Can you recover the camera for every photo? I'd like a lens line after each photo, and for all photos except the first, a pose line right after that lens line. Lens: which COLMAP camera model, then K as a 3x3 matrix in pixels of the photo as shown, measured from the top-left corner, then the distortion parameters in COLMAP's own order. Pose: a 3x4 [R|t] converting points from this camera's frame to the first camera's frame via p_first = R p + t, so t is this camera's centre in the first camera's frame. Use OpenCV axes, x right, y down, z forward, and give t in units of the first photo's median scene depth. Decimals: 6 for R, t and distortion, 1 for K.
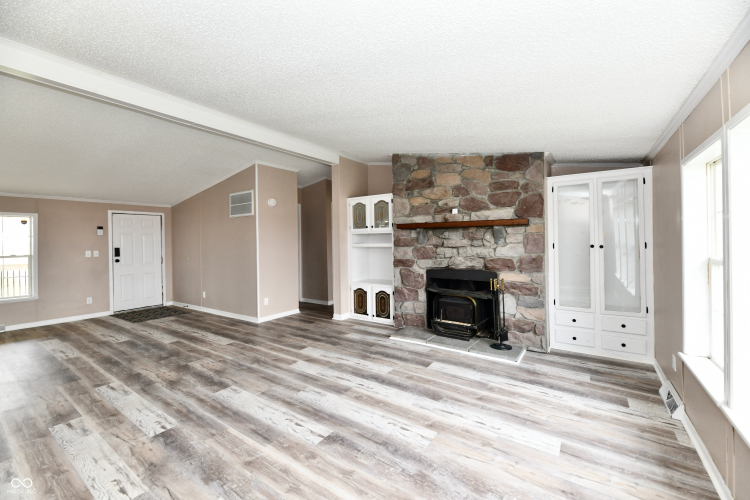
lens RADIAL K [[307.8, 0, 379.3], [0, 307.8, 240.3], [0, 0, 1]] dist [0.000537, -0.003519]
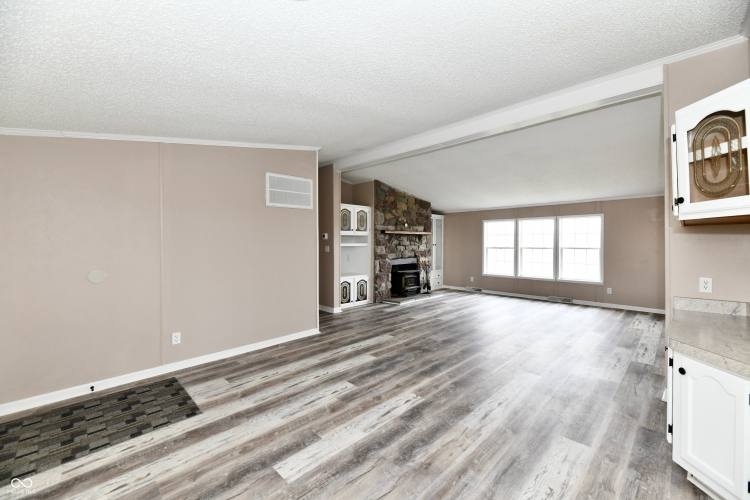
lens RADIAL K [[307.8, 0, 379.3], [0, 307.8, 240.3], [0, 0, 1]] dist [0.000537, -0.003519]
pose [[0.189358, 0.016290, 0.981773, -1.670768], [-0.002875, 0.999867, -0.016036, 0.023633], [-0.981904, 0.000214, 0.189379, 0.903480]]
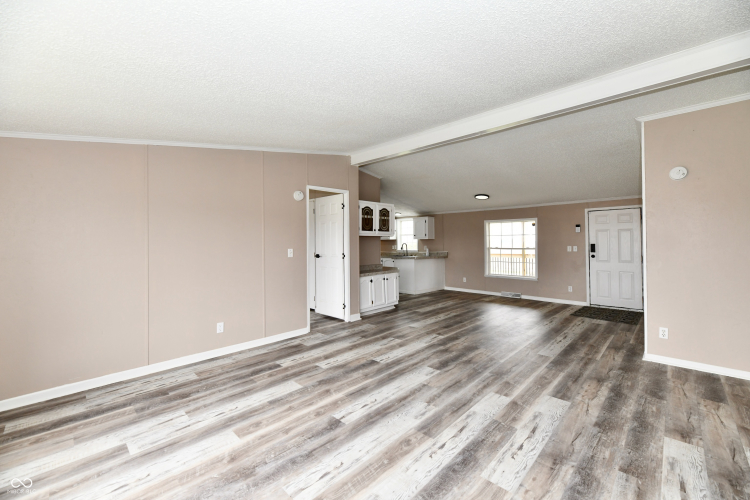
lens RADIAL K [[307.8, 0, 379.3], [0, 307.8, 240.3], [0, 0, 1]] dist [0.000537, -0.003519]
pose [[-0.170479, 0.006227, -0.985342, 0.491378], [0.014117, 0.999893, 0.003876, -0.002779], [0.985260, -0.013250, -0.170549, 0.745127]]
